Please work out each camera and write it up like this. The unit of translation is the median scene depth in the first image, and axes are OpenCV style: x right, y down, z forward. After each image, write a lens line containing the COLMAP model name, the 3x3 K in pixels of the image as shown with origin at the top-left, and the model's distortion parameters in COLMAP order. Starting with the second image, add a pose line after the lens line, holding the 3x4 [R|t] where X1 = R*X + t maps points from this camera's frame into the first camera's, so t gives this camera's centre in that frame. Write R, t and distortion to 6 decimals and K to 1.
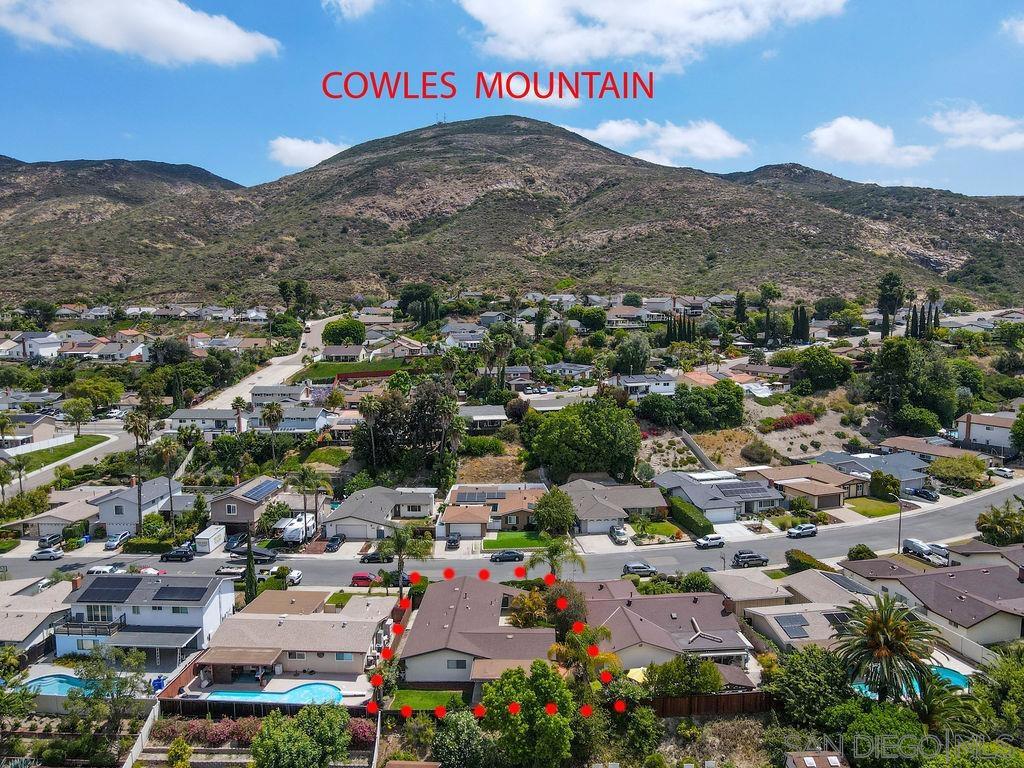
lens RADIAL K [[752.5, 0, 515.4], [0, 752.5, 381.7], [0, 0, 1]] dist [0.008645, 0.007893]
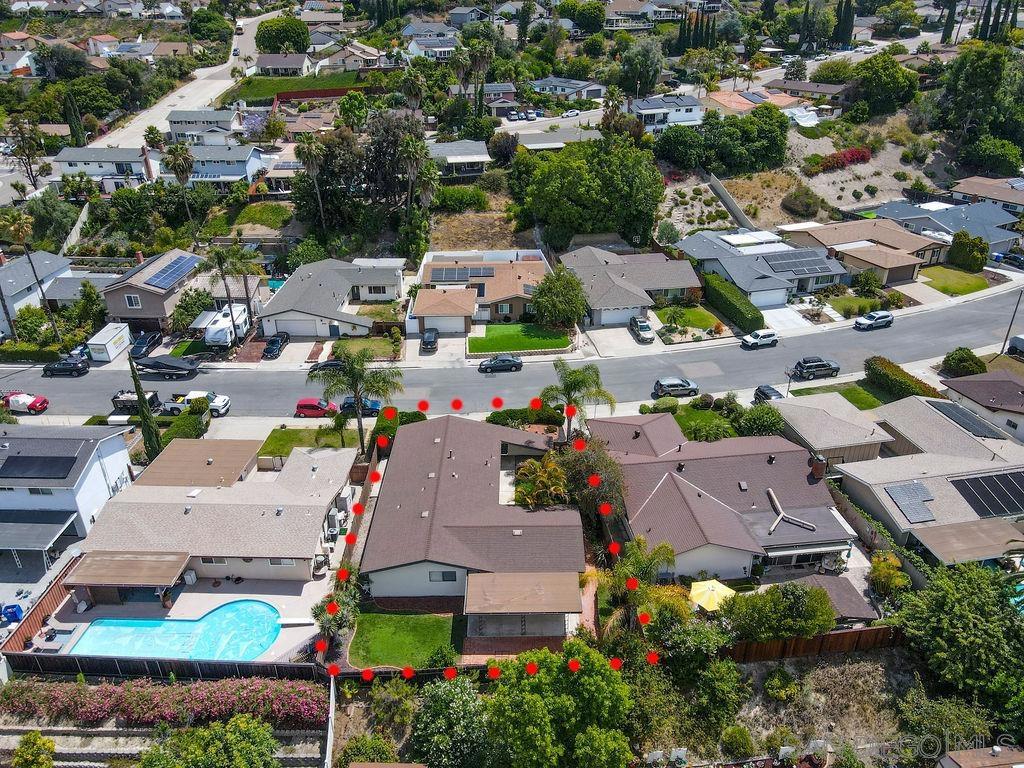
lens RADIAL K [[752.5, 0, 515.4], [0, 752.5, 381.7], [0, 0, 1]] dist [0.008645, 0.007893]
pose [[0.999412, -0.016118, 0.030272, -0.015979], [0.004073, 0.932214, 0.361884, -0.025378], [-0.034053, -0.361548, 0.931731, 0.228436]]
